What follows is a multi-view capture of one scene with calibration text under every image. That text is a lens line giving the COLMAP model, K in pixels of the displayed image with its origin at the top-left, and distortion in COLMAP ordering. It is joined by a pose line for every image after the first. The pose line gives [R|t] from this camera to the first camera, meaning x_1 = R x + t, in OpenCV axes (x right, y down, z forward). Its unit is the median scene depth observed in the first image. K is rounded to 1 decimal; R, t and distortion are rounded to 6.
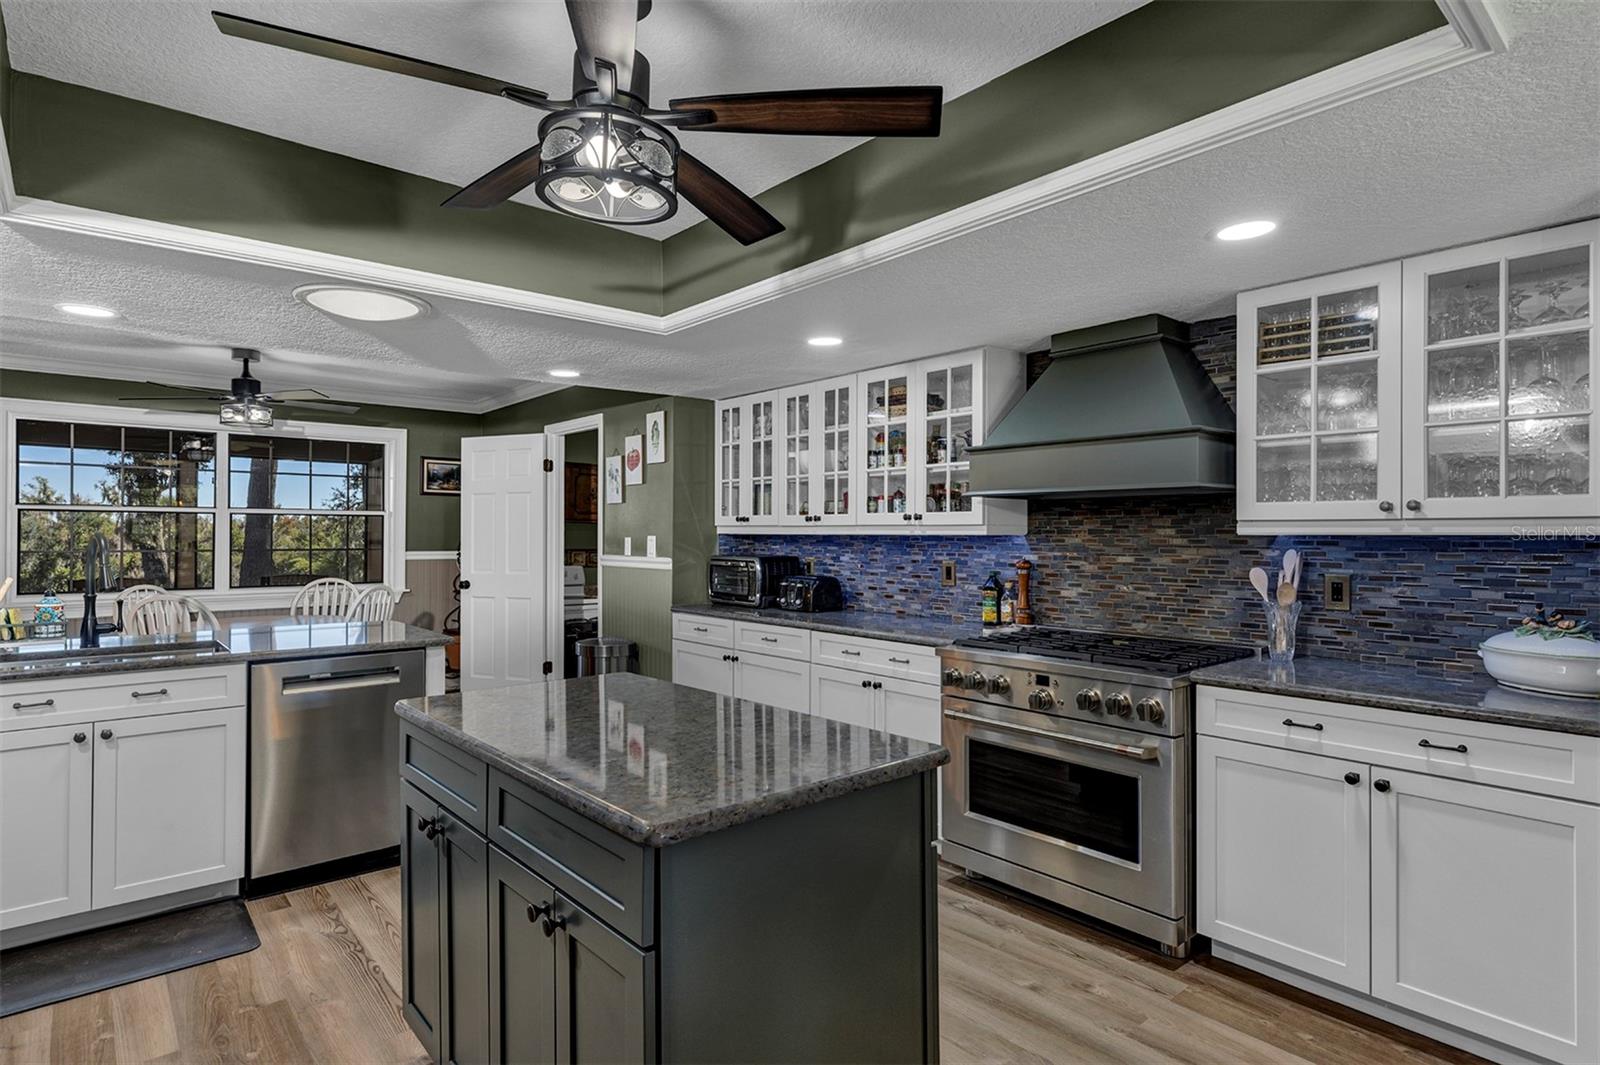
lens RADIAL K [[849.5, 0, 795.2], [0, 849.5, 528.8], [0, 0, 1]] dist [0.005553, -0.001091]
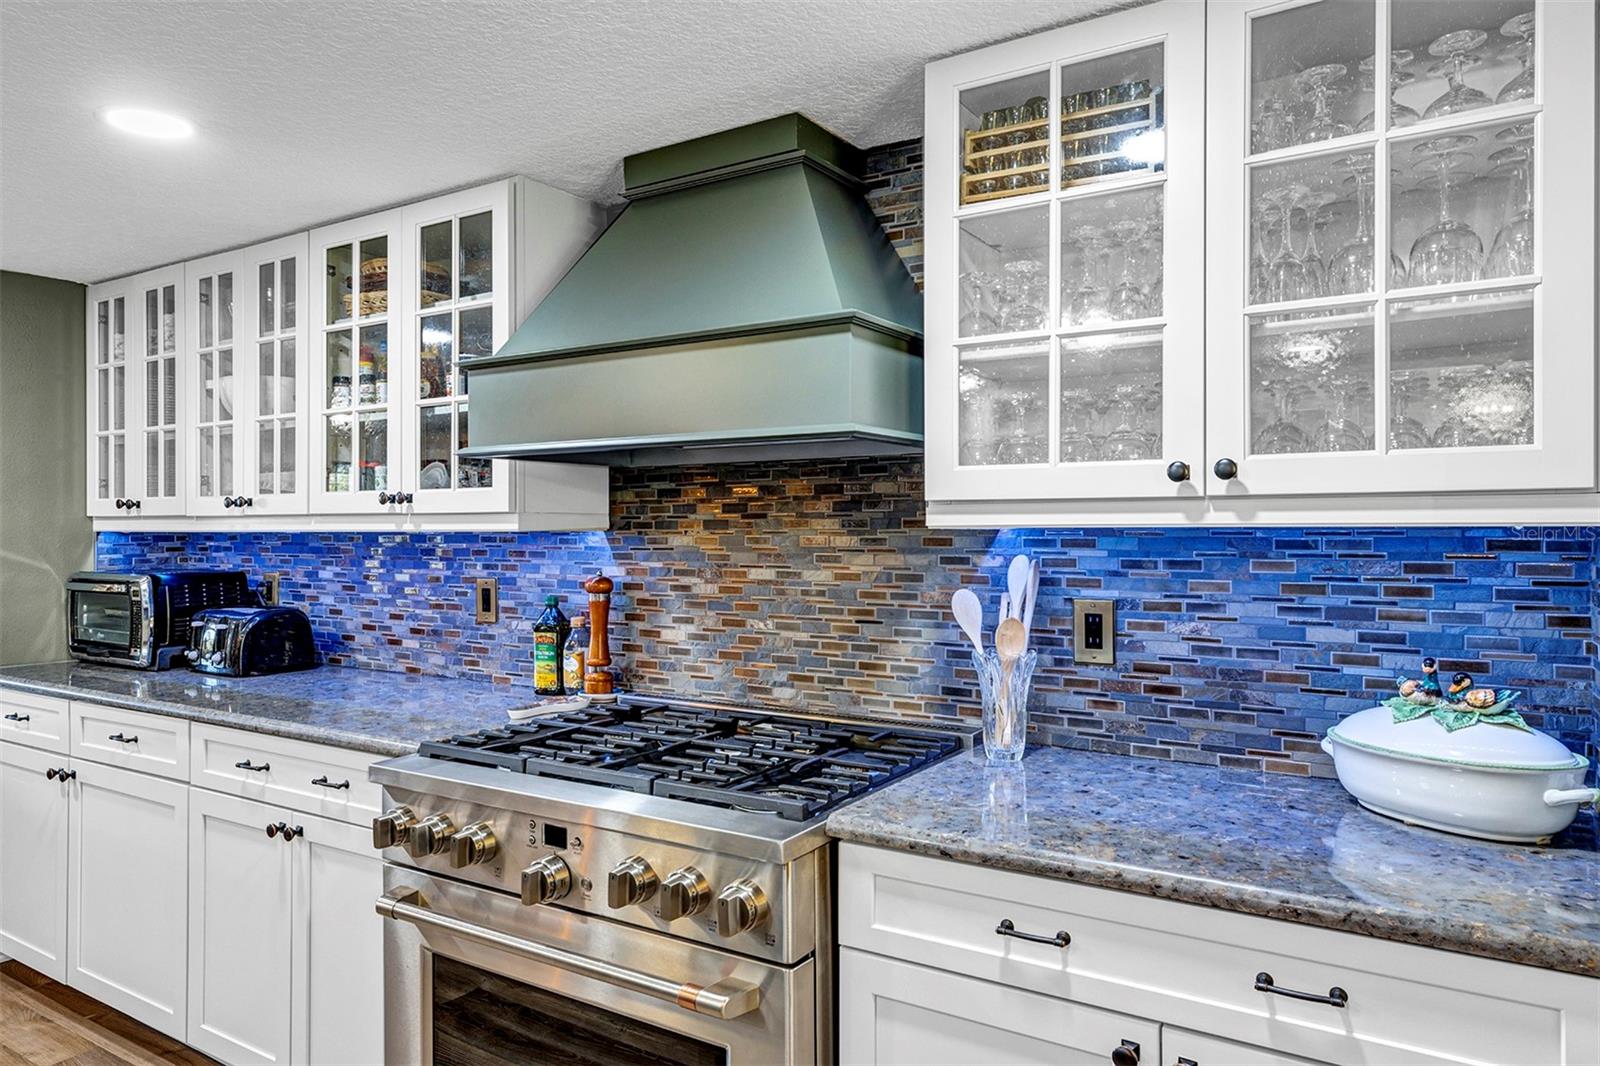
lens RADIAL K [[1061.2, 0, 798.4], [0, 1061.2, 528.2], [0, 0, 1]] dist [0.011079, 0.000465]
pose [[0.954976, -0.004253, 0.296652, 0.223708], [0.002983, 0.999984, 0.004735, 0.002944], [-0.296667, -0.003637, 0.954974, 0.357581]]
